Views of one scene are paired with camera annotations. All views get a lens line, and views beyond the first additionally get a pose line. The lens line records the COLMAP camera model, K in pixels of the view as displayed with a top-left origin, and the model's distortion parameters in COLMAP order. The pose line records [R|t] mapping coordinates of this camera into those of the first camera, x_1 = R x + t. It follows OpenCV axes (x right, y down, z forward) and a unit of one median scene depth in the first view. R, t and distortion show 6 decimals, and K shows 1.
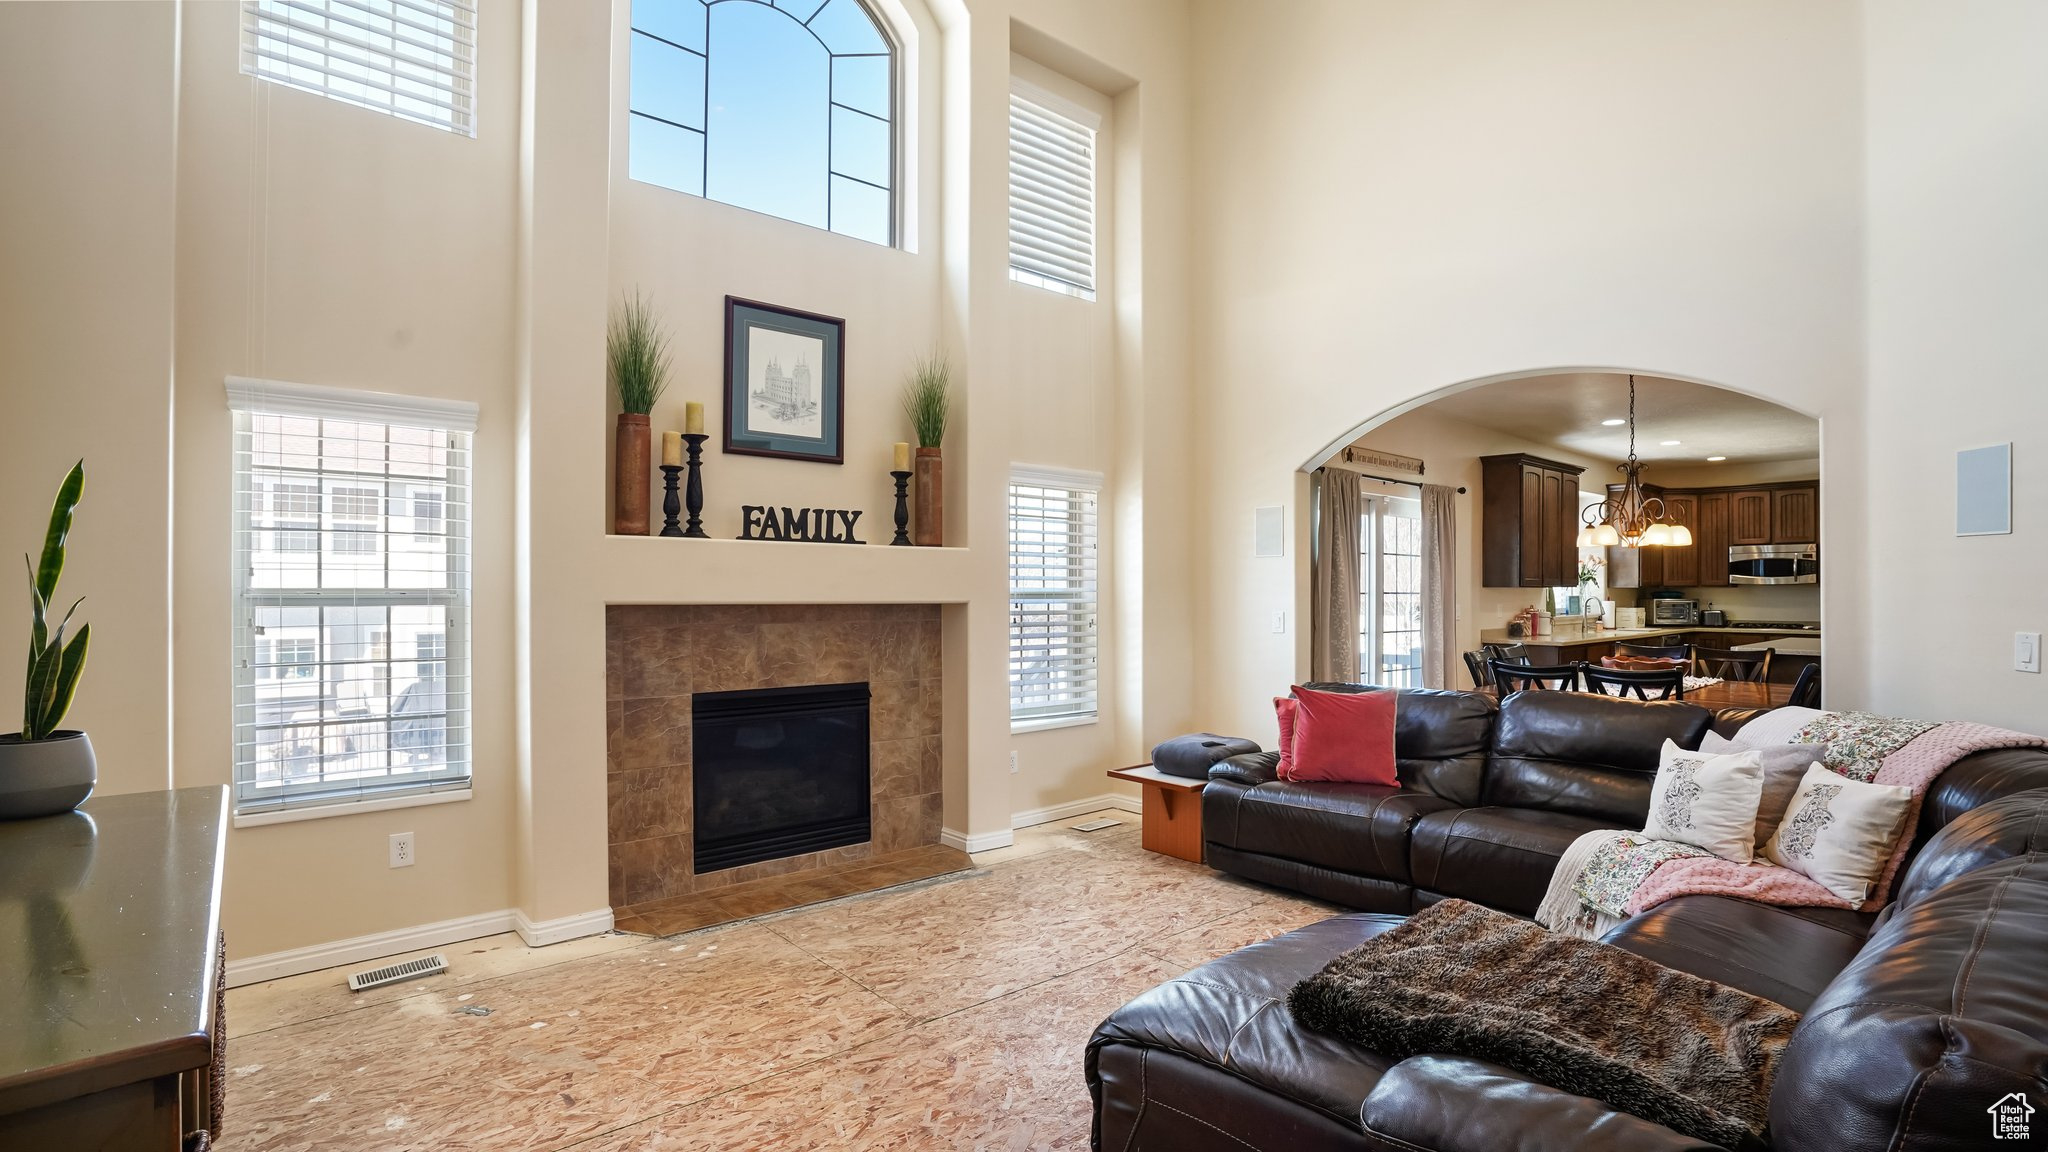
lens RADIAL K [[958.5, 0, 1023.3], [0, 958.5, 582.6], [0, 0, 1]] dist [-0.030474, 0.007065]
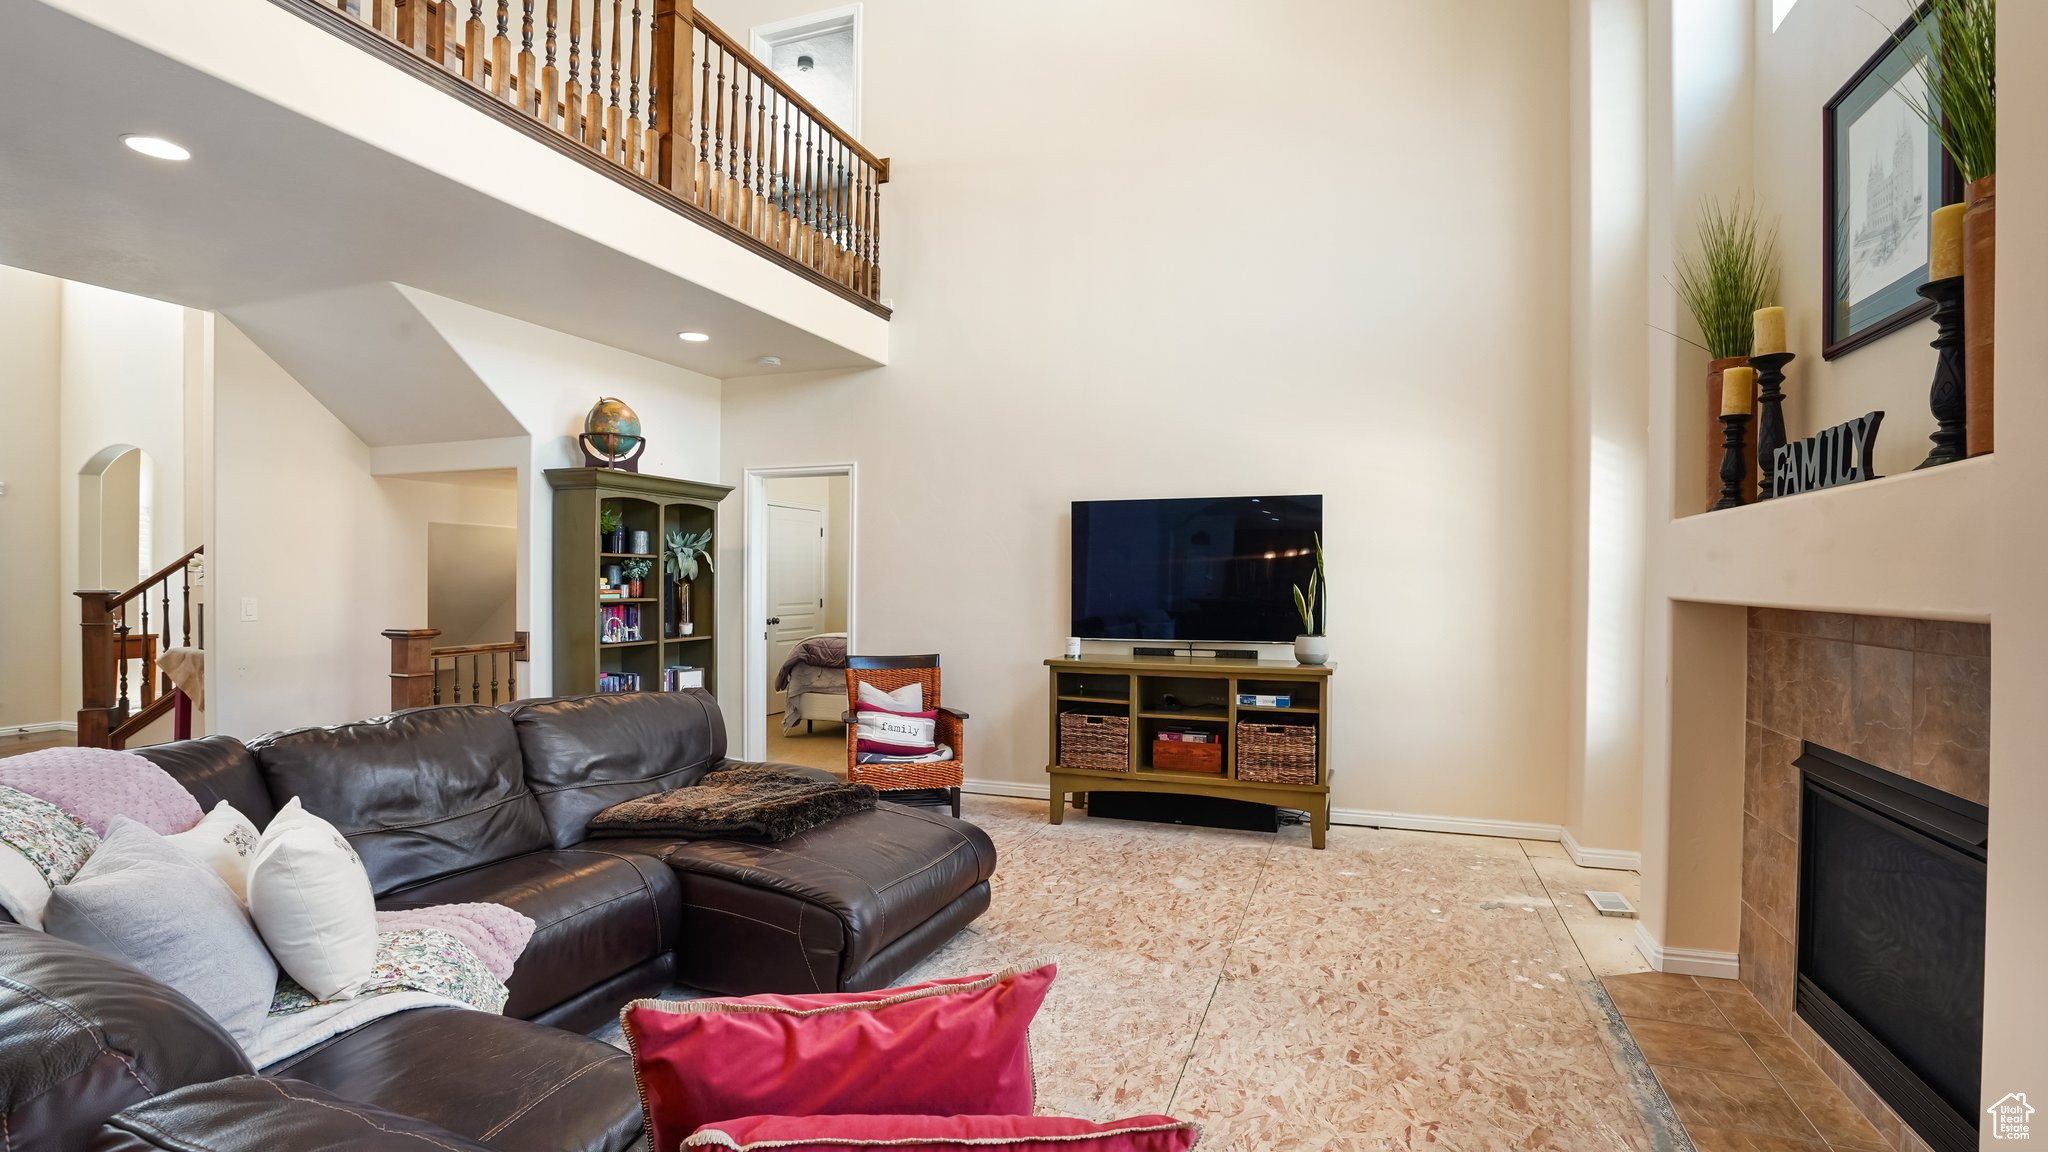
lens RADIAL K [[958.5, 0, 1021.5], [0, 958.5, 581.9], [0, 0, 1]] dist [-0.030474, 0.007065]
pose [[-0.876532, -0.002639, -0.481337, 0.446815], [0.000823, 0.999975, -0.006982, 0.011275], [0.481343, -0.006516, -0.876508, 1.326558]]
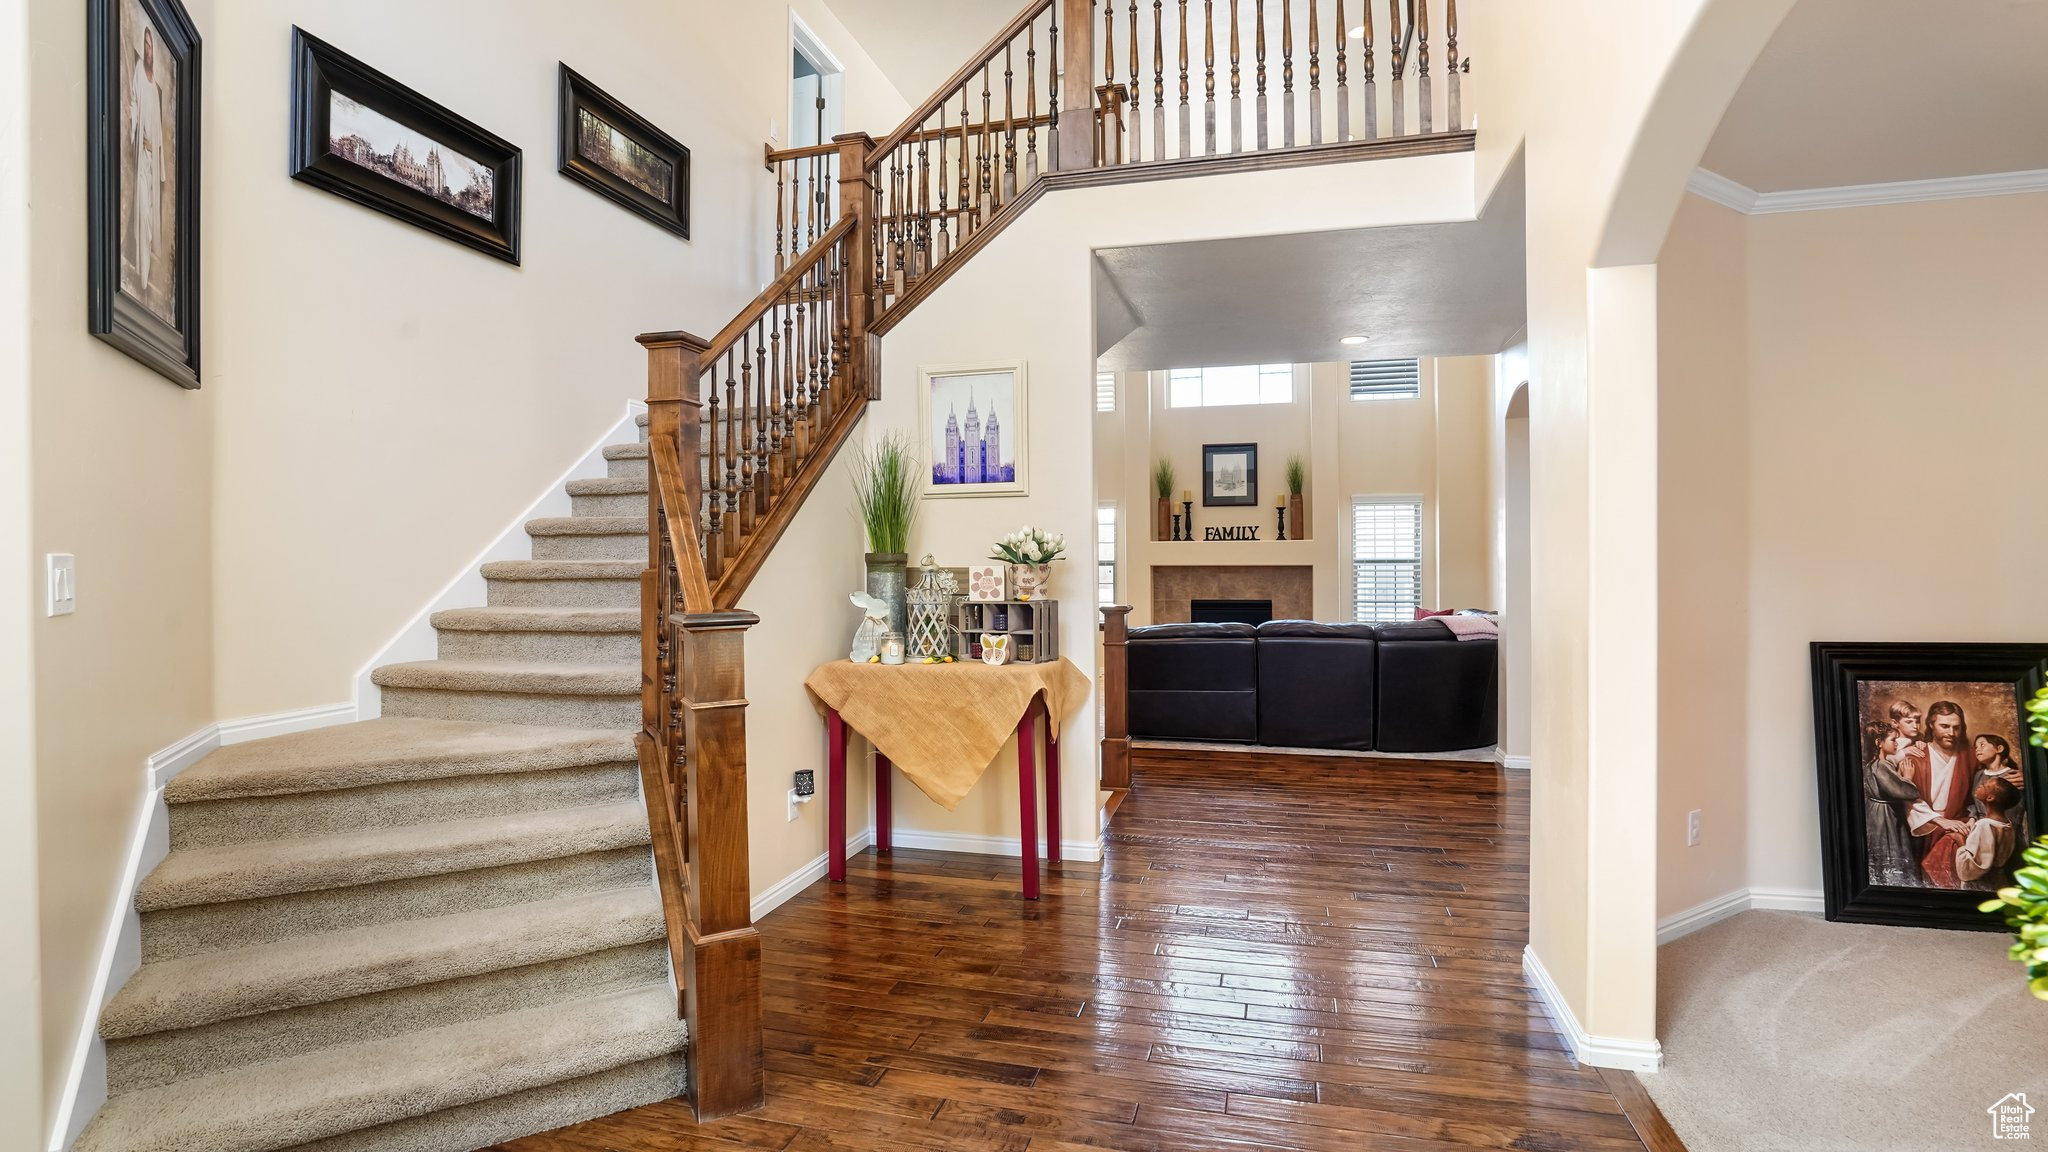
lens RADIAL K [[958.5, 0, 1022.7], [0, 958.5, 566.8], [0, 0, 1]] dist [-0.030474, 0.007065]
pose [[0.556300, 0.001834, -0.830979, 1.610722], [0.015501, 0.999801, 0.012584, -0.015124], [0.830837, -0.019881, 0.556161, -0.866605]]
